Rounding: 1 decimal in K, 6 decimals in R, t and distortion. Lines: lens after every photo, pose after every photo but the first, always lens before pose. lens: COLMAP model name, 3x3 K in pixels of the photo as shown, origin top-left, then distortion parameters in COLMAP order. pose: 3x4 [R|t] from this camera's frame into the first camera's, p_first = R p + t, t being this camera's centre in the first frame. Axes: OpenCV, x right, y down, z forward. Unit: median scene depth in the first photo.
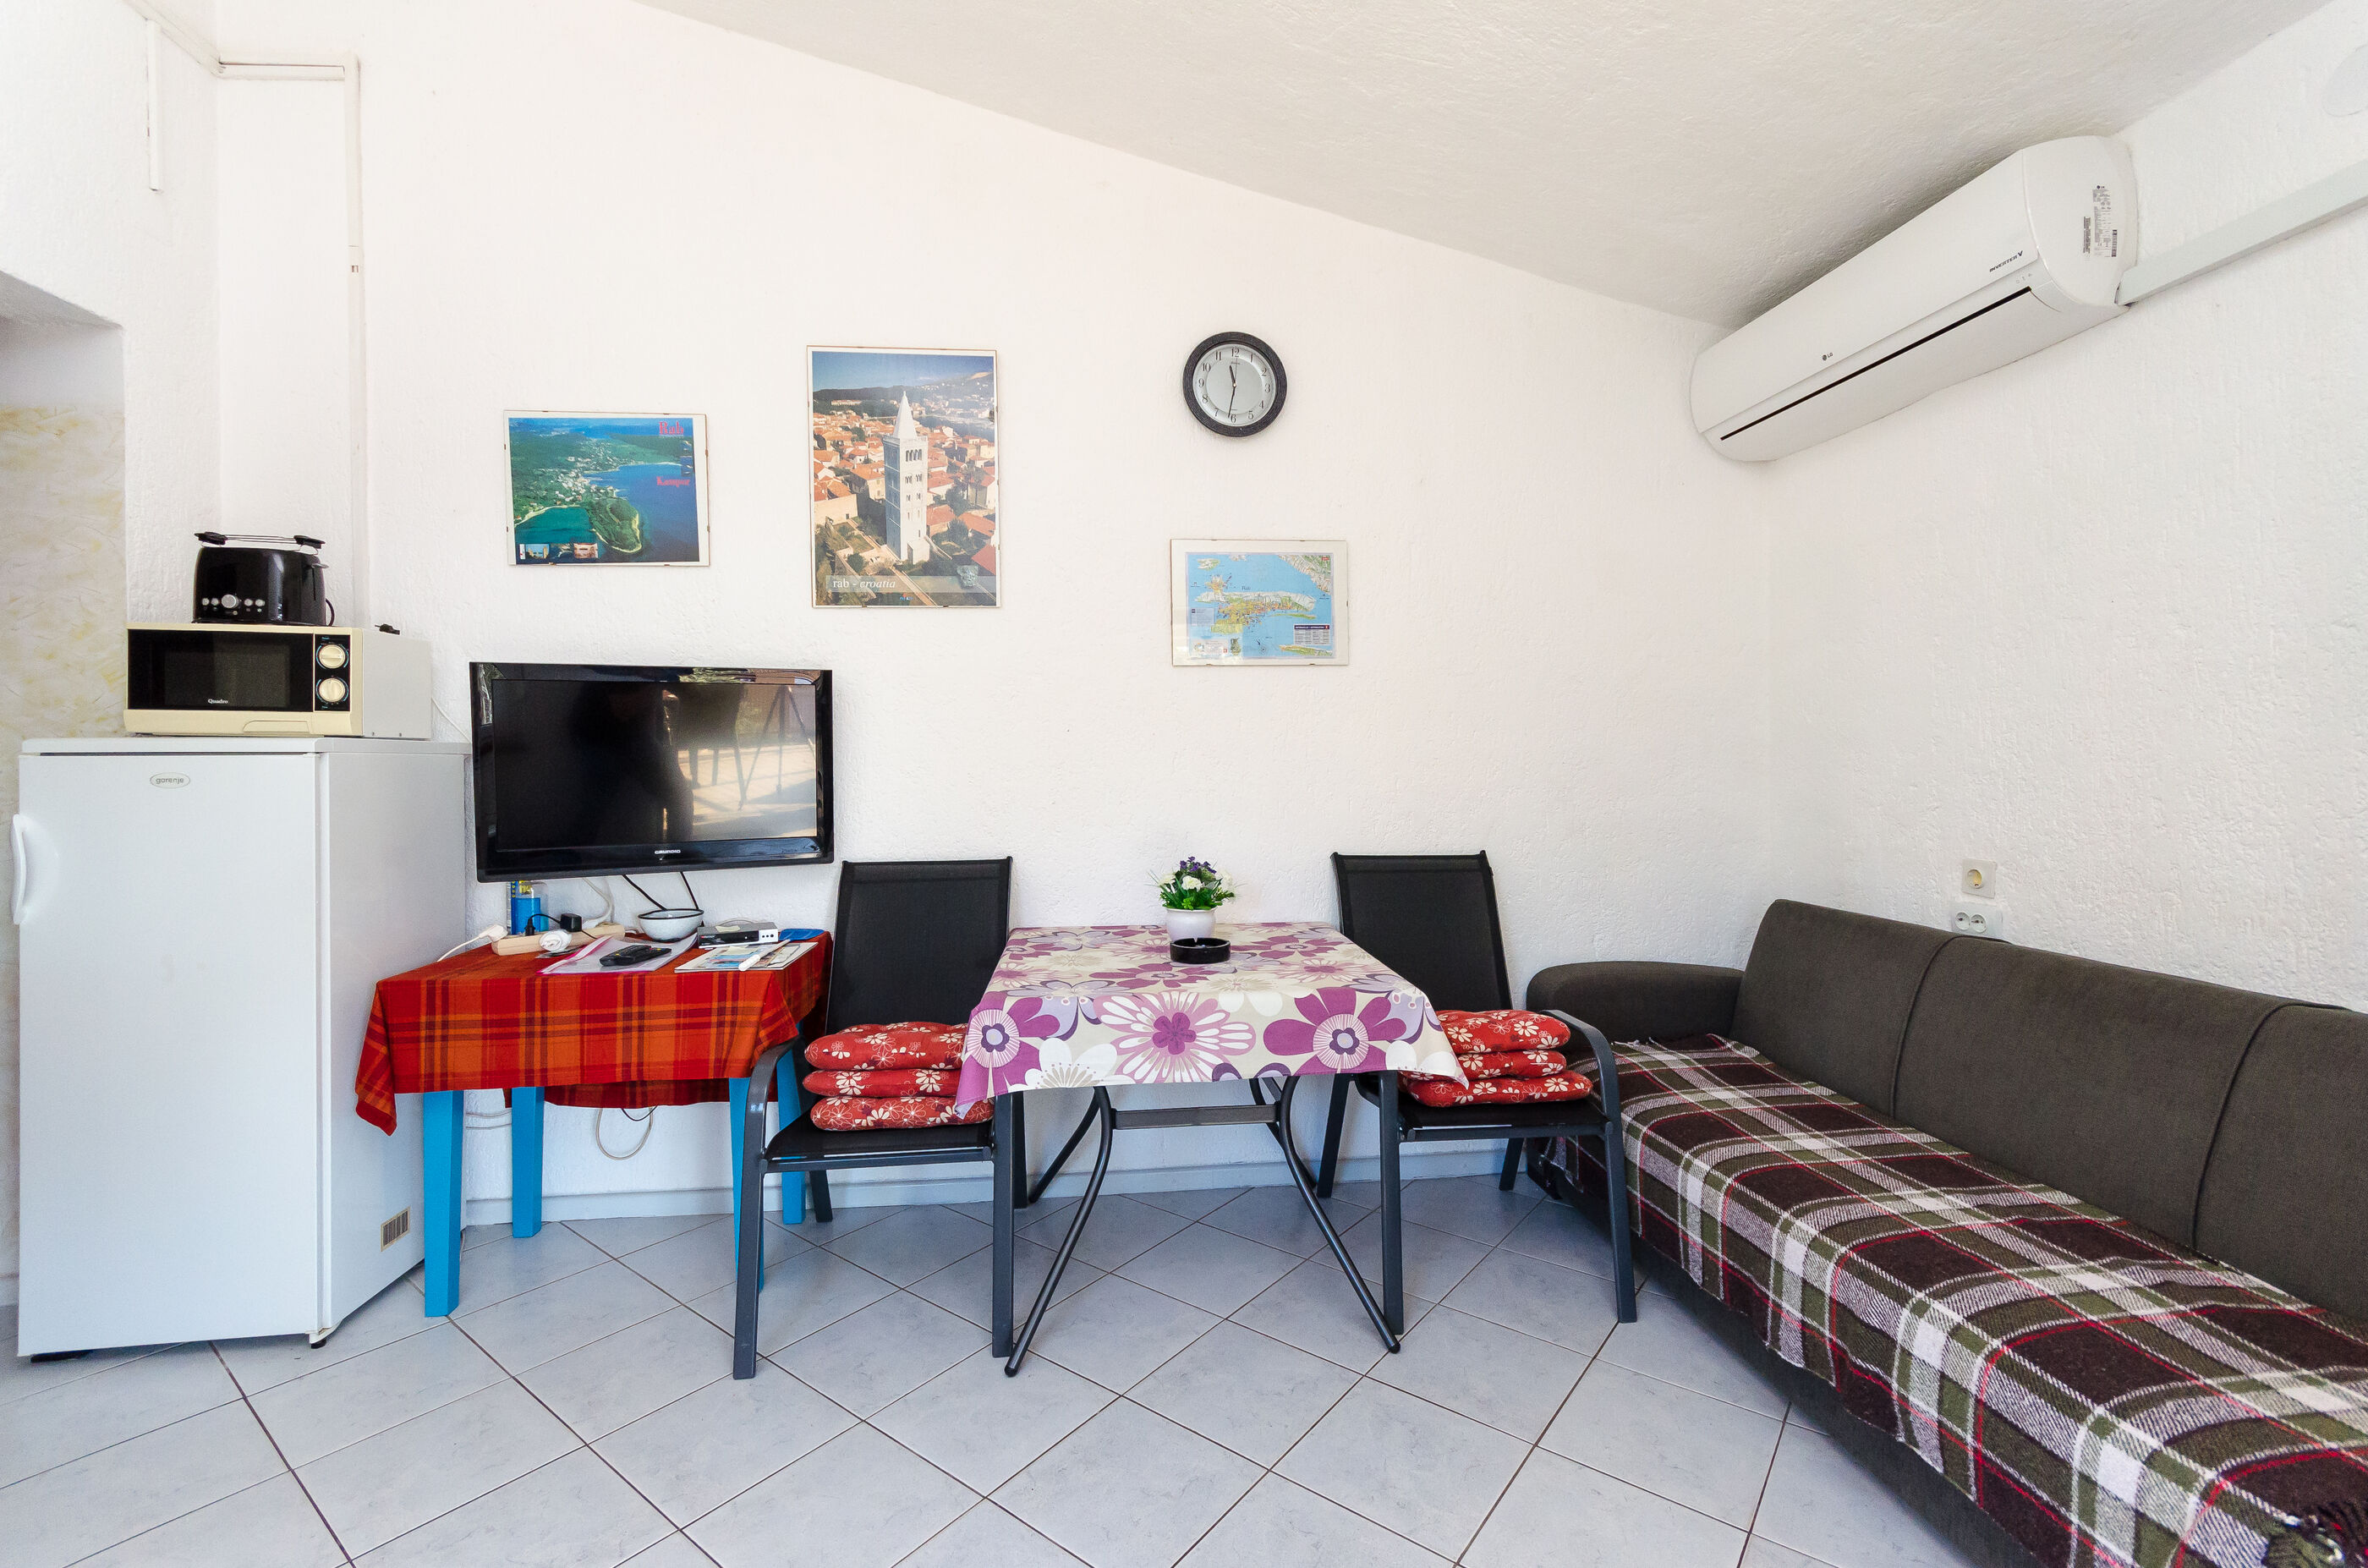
lens RADIAL K [[1051.7, 0, 1185.2], [0, 1051.7, 758.6], [0, 0, 1]] dist [0.001043, 0.000514]
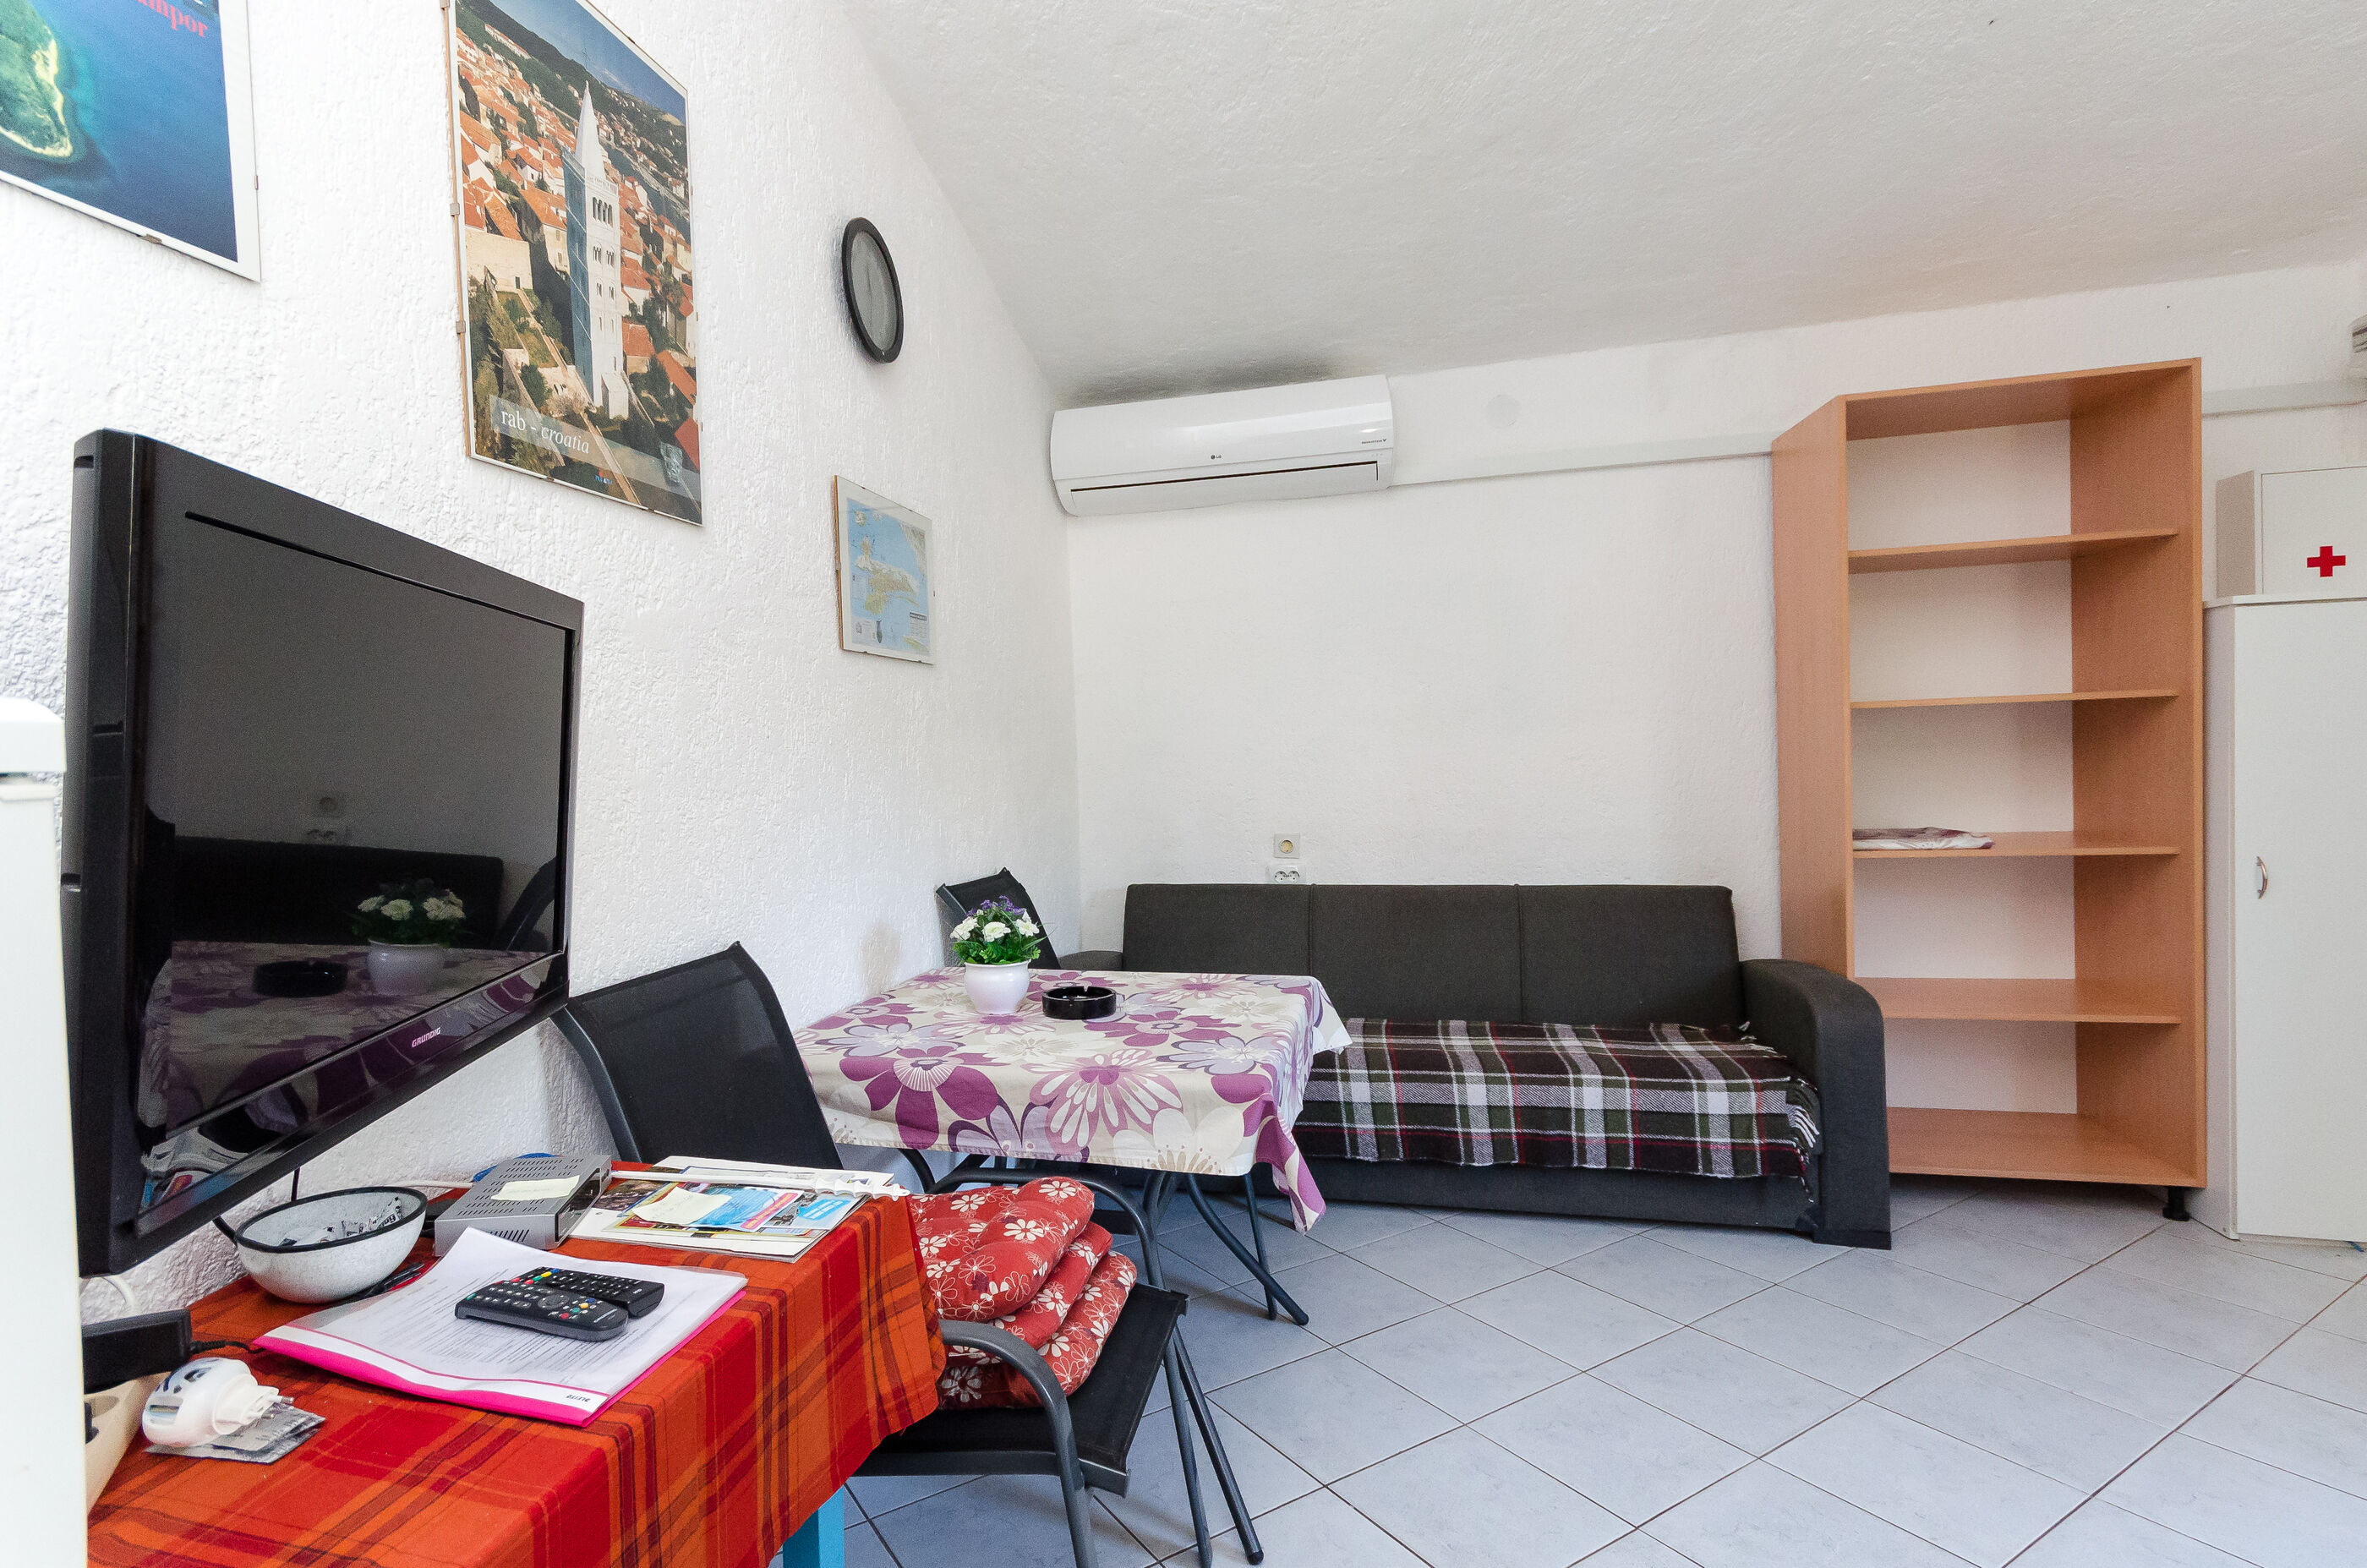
lens RADIAL K [[1175.7, 0, 1063.2], [0, 1175.7, 774.3], [0, 0, 1]] dist [-0.002310, 0.000350]
pose [[0.366131, -0.015937, 0.930427, -0.732171], [0.029693, 0.999544, 0.005436, -0.002371], [-0.930090, 0.025637, 0.366437, 0.580651]]
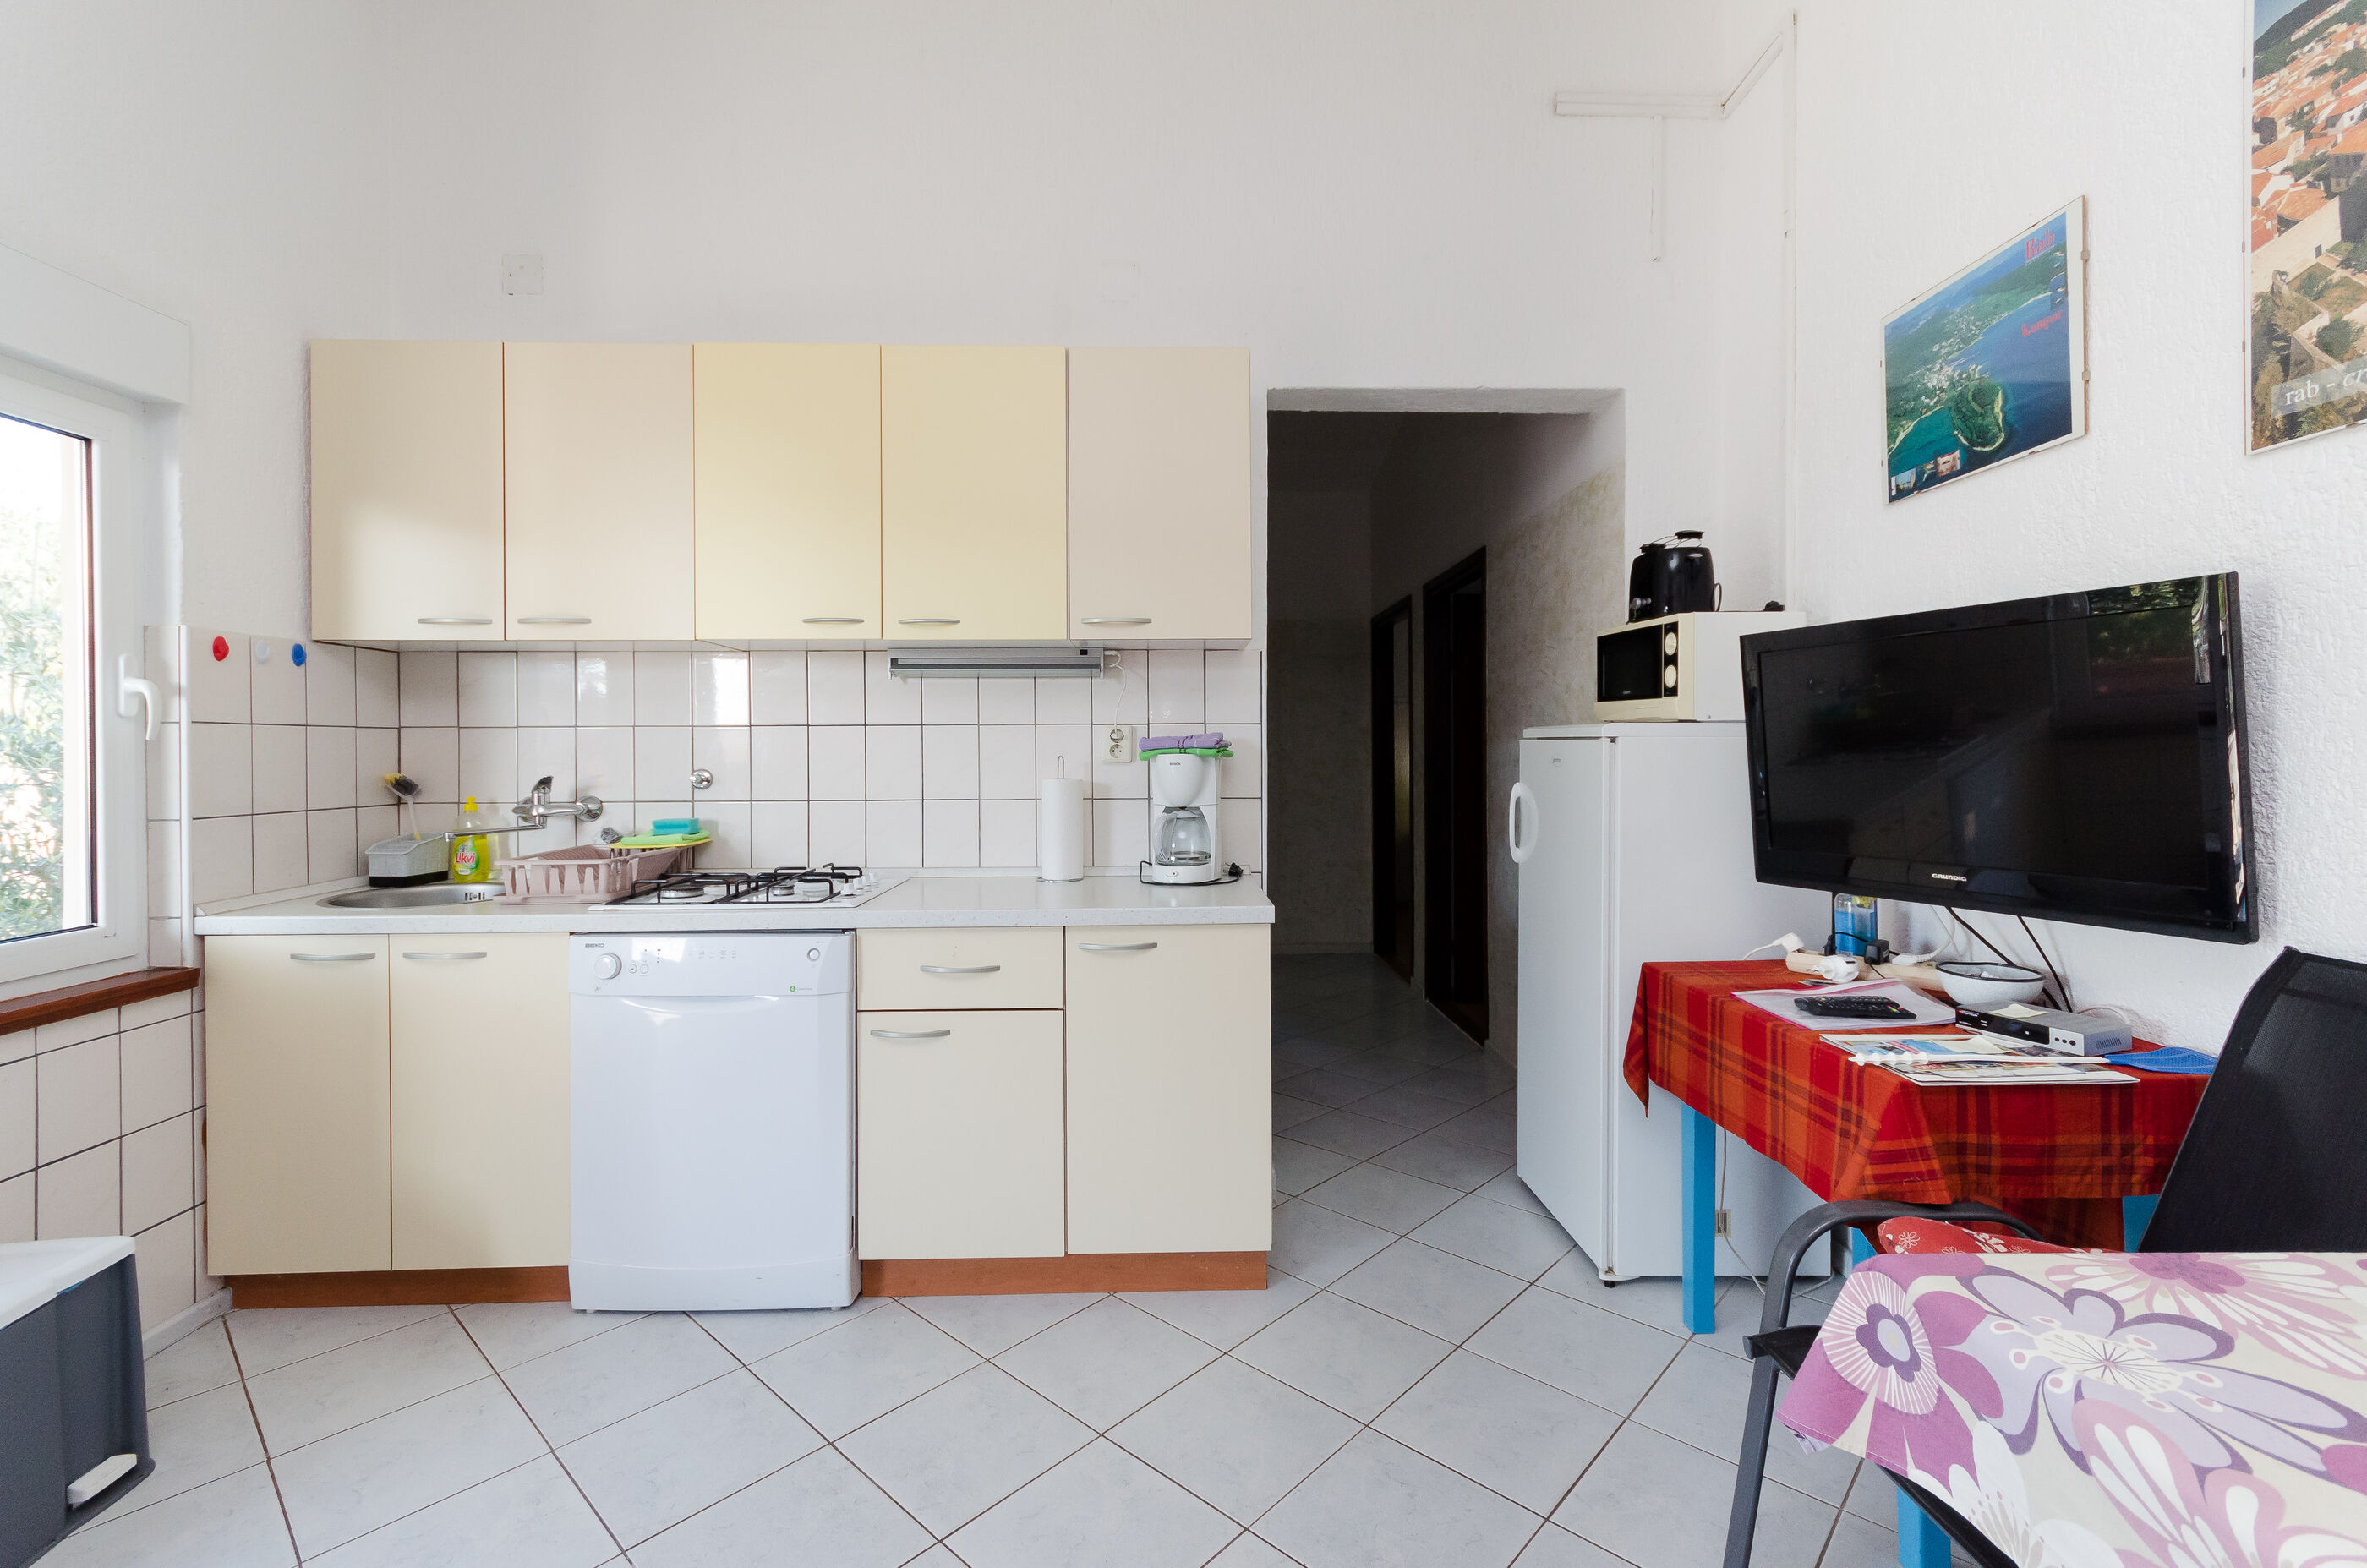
lens RADIAL K [[1051.2, 0, 1184.7], [0, 1051.2, 758.6], [0, 0, 1]] dist [0.001043, 0.000514]
pose [[-0.087717, 0.018345, -0.995977, 0.221196], [0.004988, 0.999826, 0.017977, -0.004321], [0.996133, -0.003391, -0.087793, 0.515255]]
